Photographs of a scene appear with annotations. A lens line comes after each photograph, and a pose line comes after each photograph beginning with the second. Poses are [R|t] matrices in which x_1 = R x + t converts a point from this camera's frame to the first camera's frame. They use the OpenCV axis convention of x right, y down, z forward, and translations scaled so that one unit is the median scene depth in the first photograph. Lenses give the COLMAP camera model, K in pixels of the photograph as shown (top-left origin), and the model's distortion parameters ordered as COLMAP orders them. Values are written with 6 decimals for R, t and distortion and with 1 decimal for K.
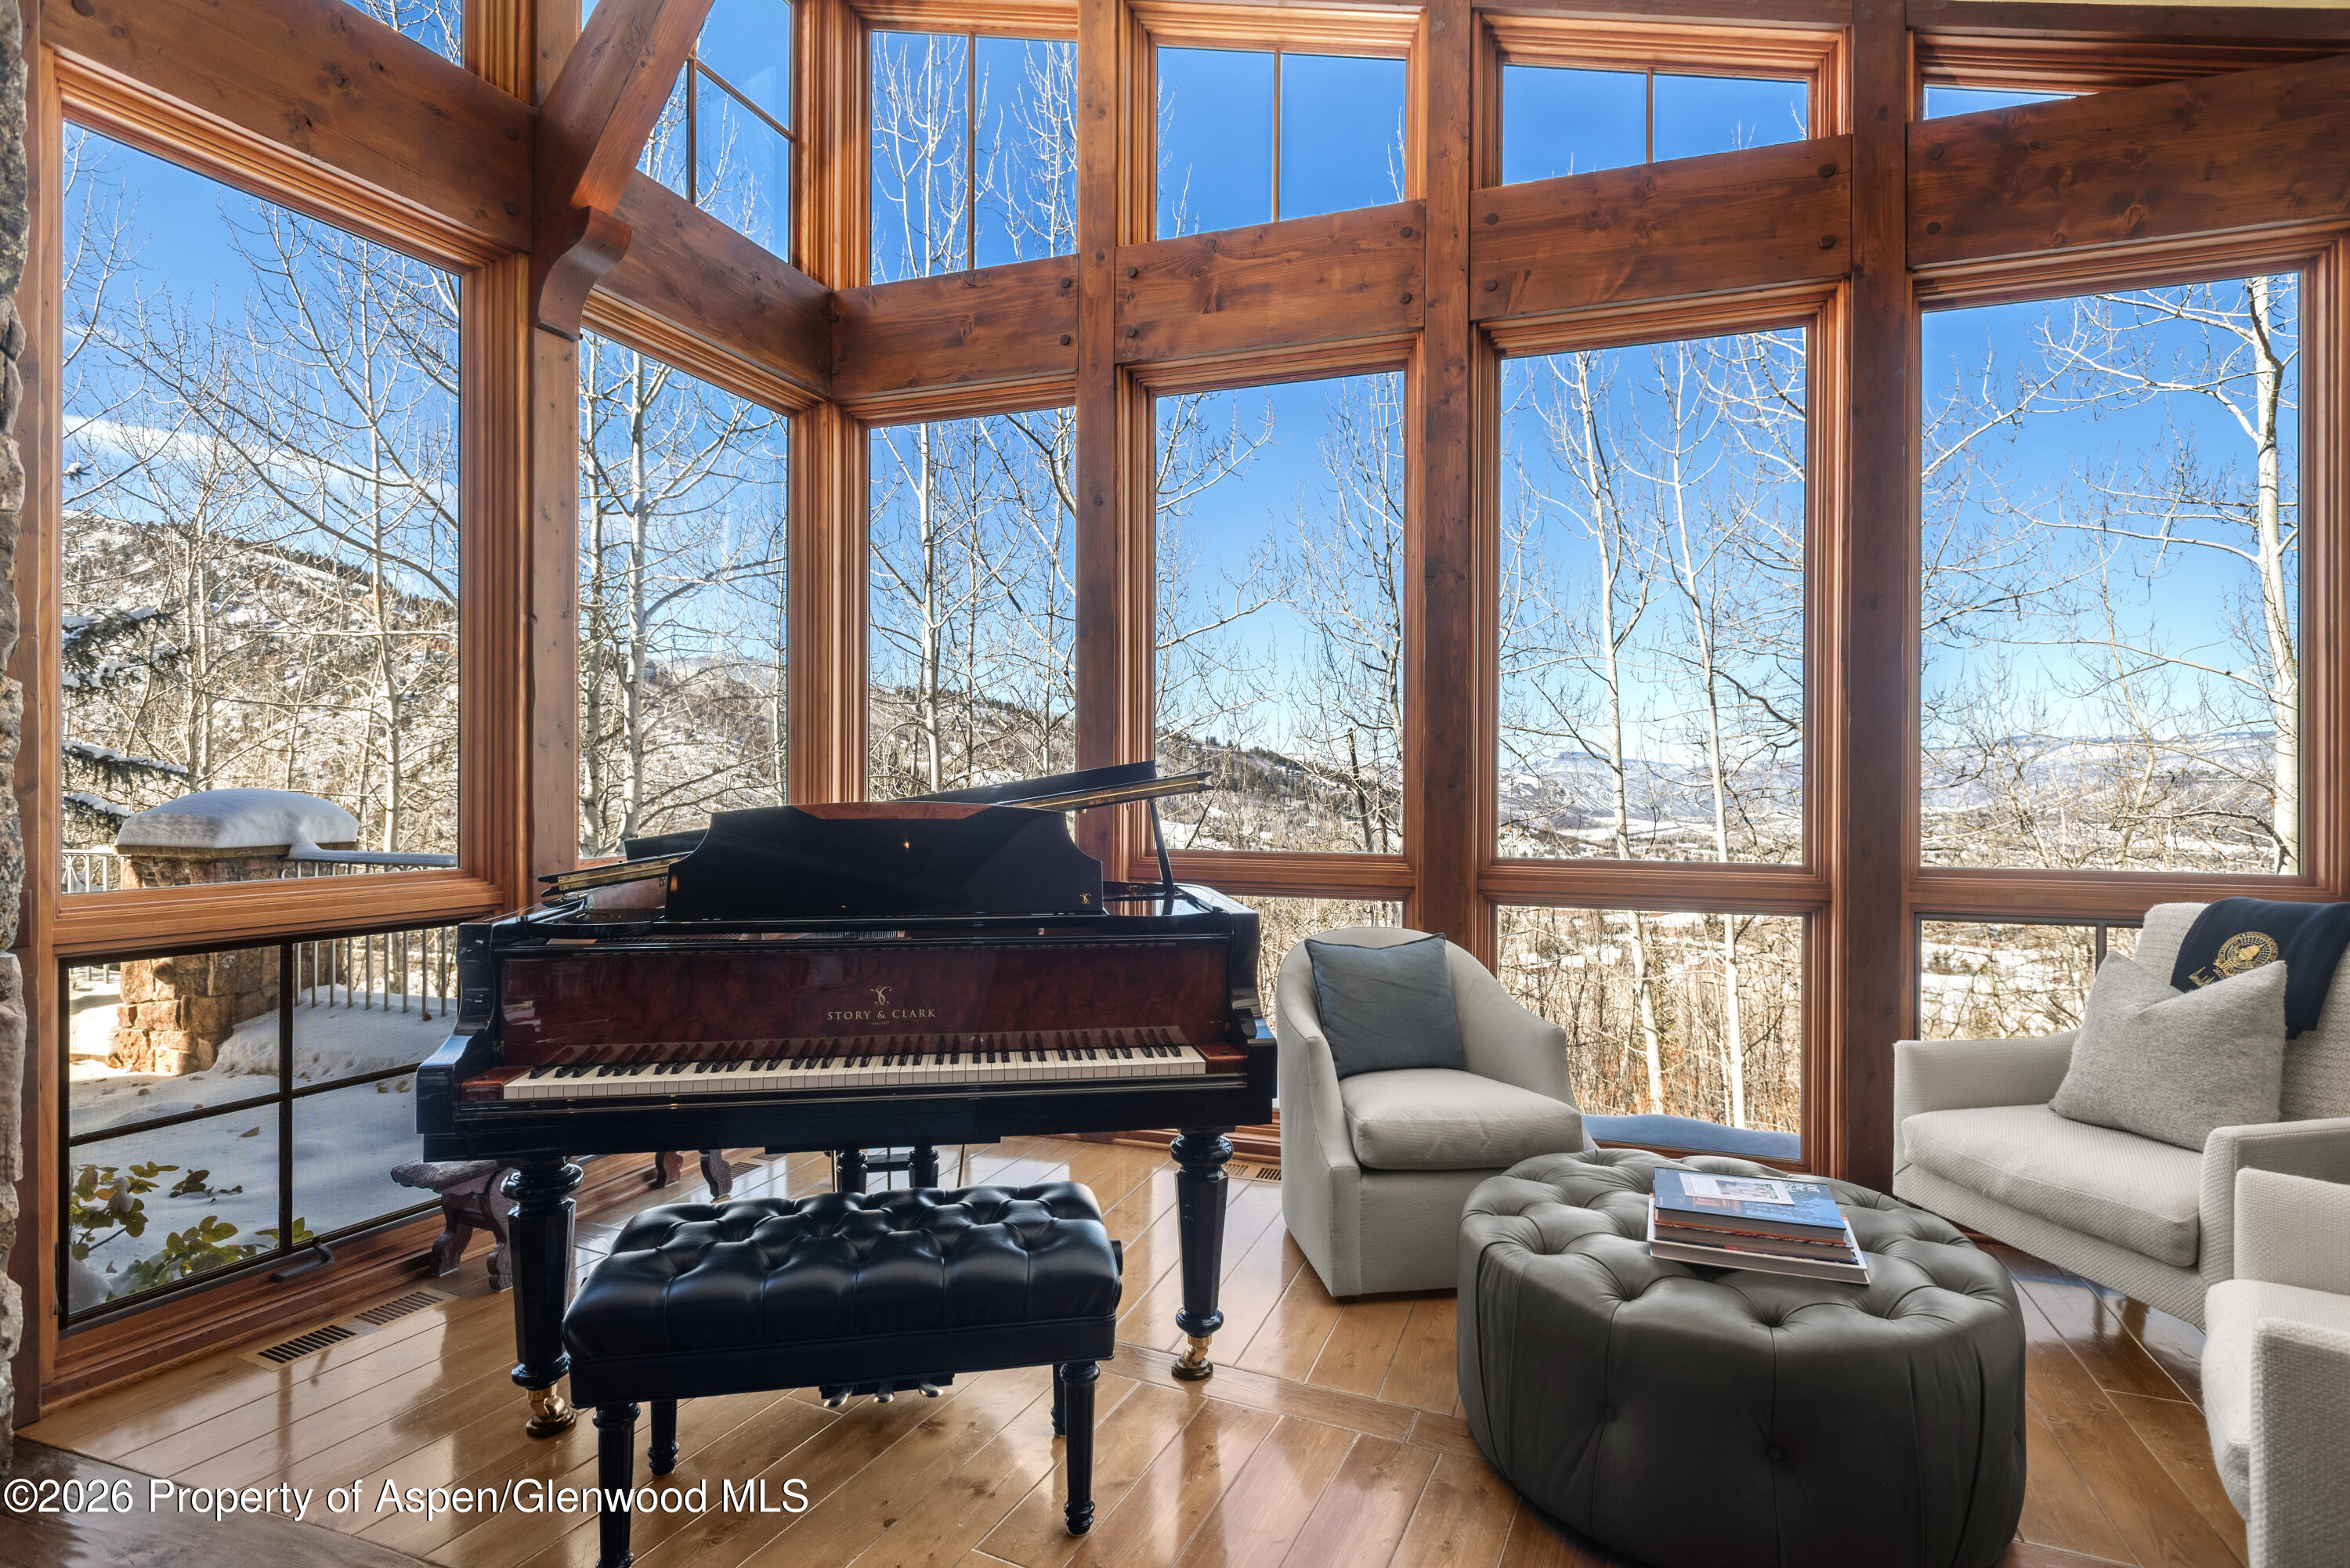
lens RADIAL K [[1168.7, 0, 1191.9], [0, 1168.7, 785.5], [0, 0, 1]] dist [-0.001068, -0.000065]
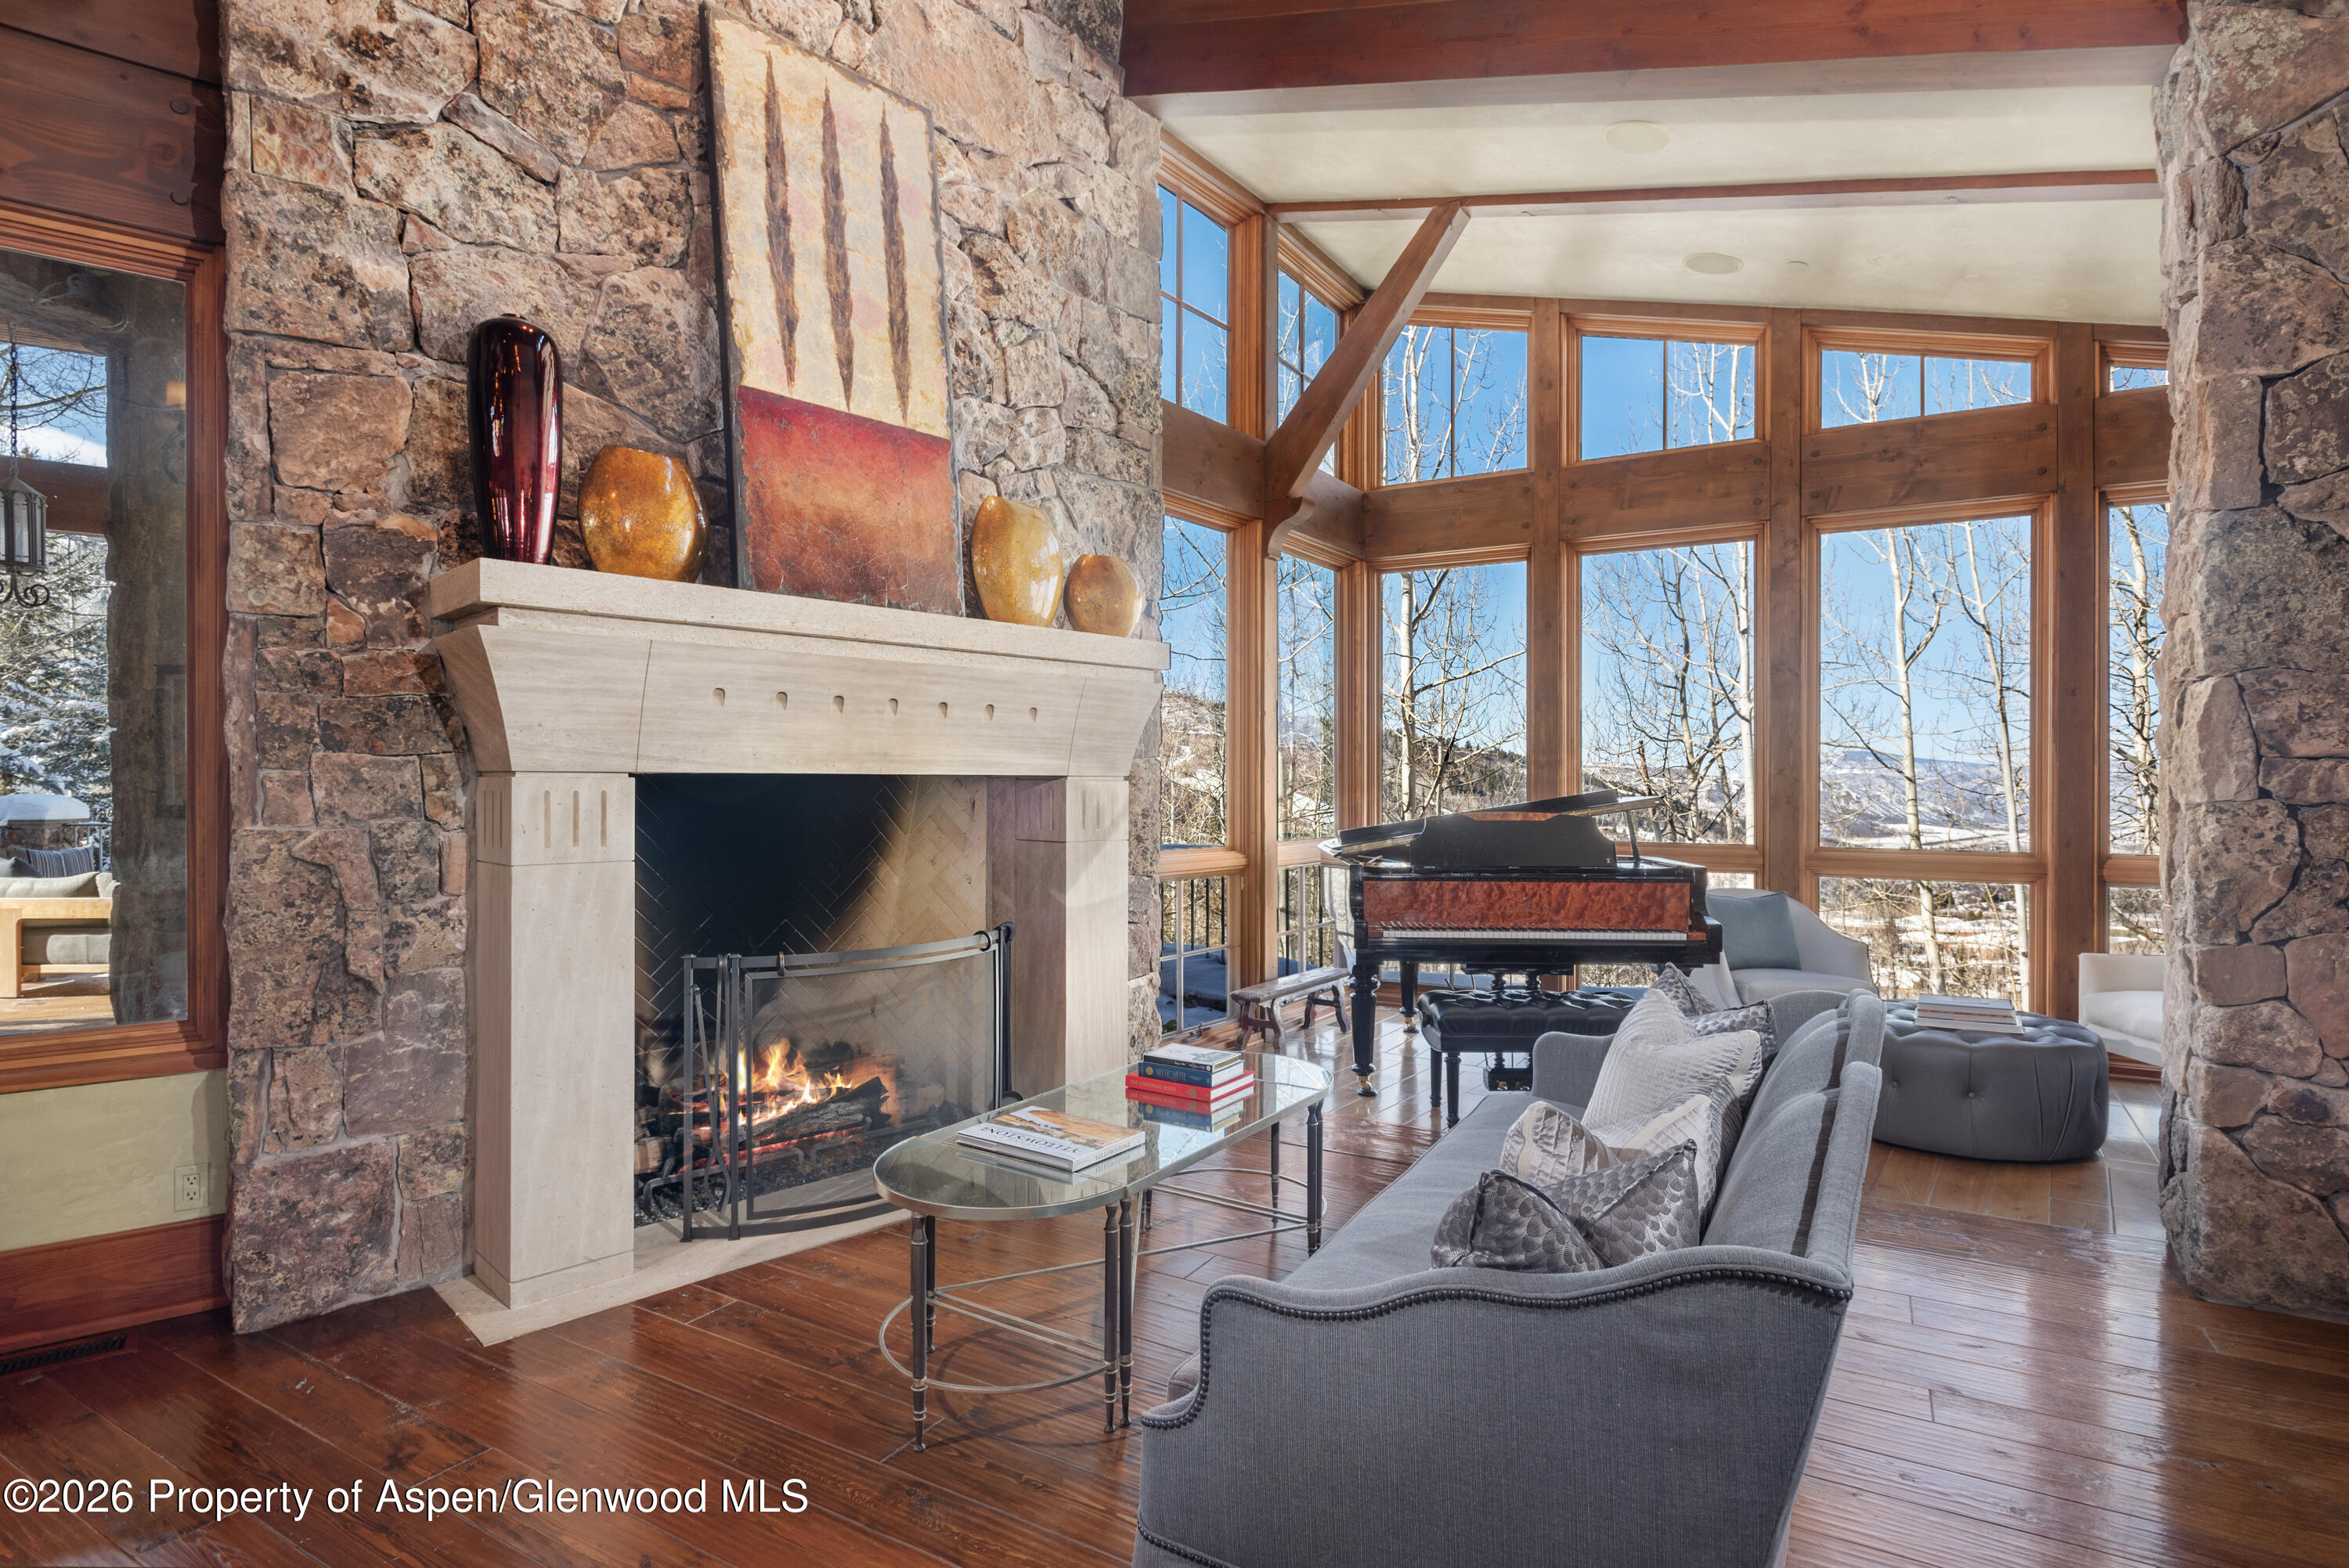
lens RADIAL K [[1168.1, 0, 1191.4], [0, 1168.1, 785.5], [0, 0, 1]] dist [-0.001068, -0.000065]
pose [[0.978961, -0.001648, -0.204039, -0.231665], [0.000911, 0.999993, -0.003705, -0.015307], [0.204044, 0.003442, 0.978956, -0.675617]]
